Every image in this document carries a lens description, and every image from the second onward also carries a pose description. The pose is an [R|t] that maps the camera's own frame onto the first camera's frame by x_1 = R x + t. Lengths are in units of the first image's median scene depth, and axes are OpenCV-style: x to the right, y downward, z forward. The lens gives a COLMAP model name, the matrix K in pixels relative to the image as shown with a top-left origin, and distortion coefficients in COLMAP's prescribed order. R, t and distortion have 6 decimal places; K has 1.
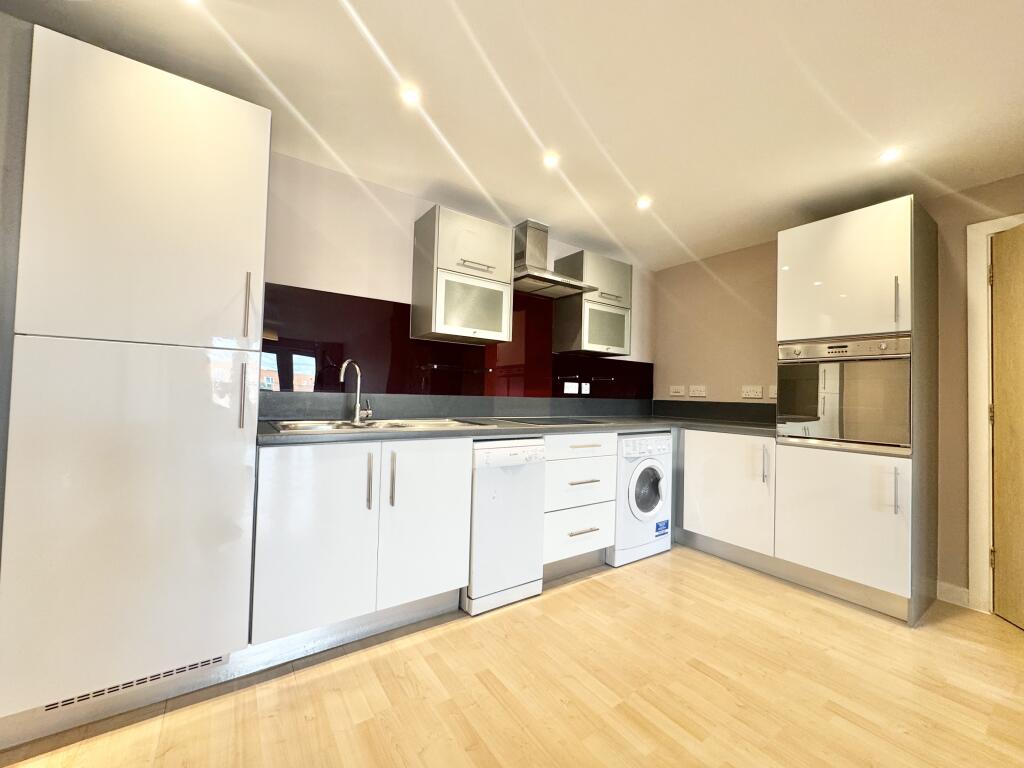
lens RADIAL K [[407.1, 0, 512.0], [0, 407.1, 384.0], [0, 0, 1]] dist [-0.000915, -0.000081]
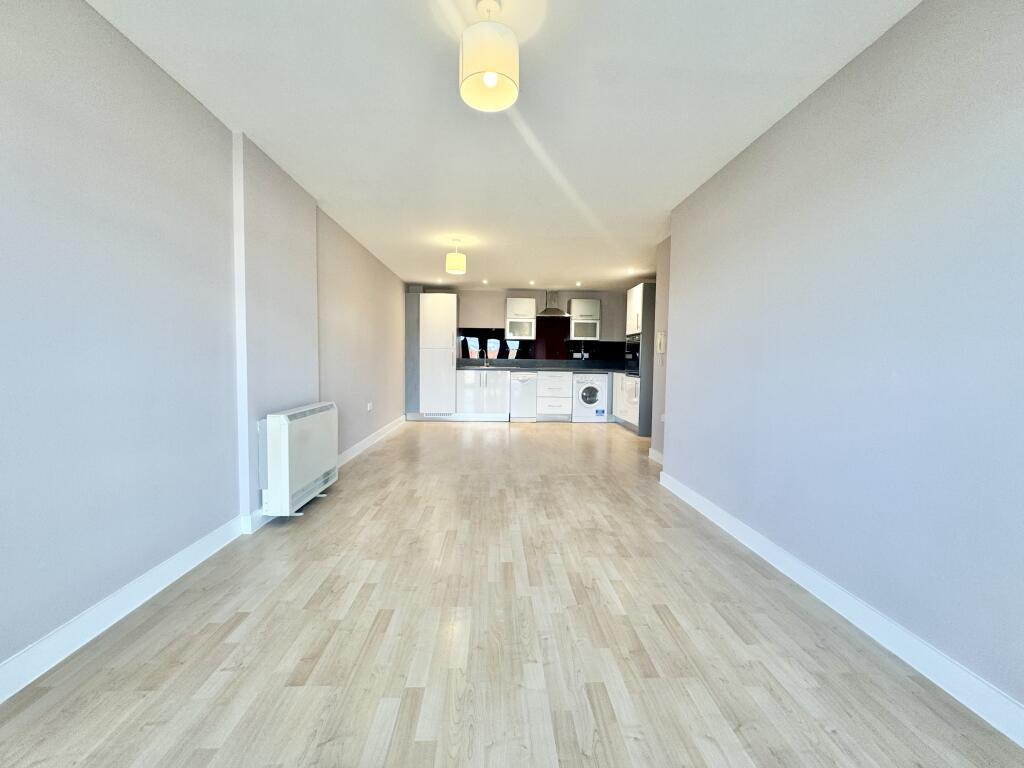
lens RADIAL K [[407.1, 0, 512.0], [0, 407.1, 384.0], [0, 0, 1]] dist [-0.000915, -0.000081]
pose [[0.870733, 0.021583, -0.491282, 1.079811], [0.017728, 0.997009, 0.075221, -0.009577], [0.491437, -0.074207, 0.867746, -1.332673]]
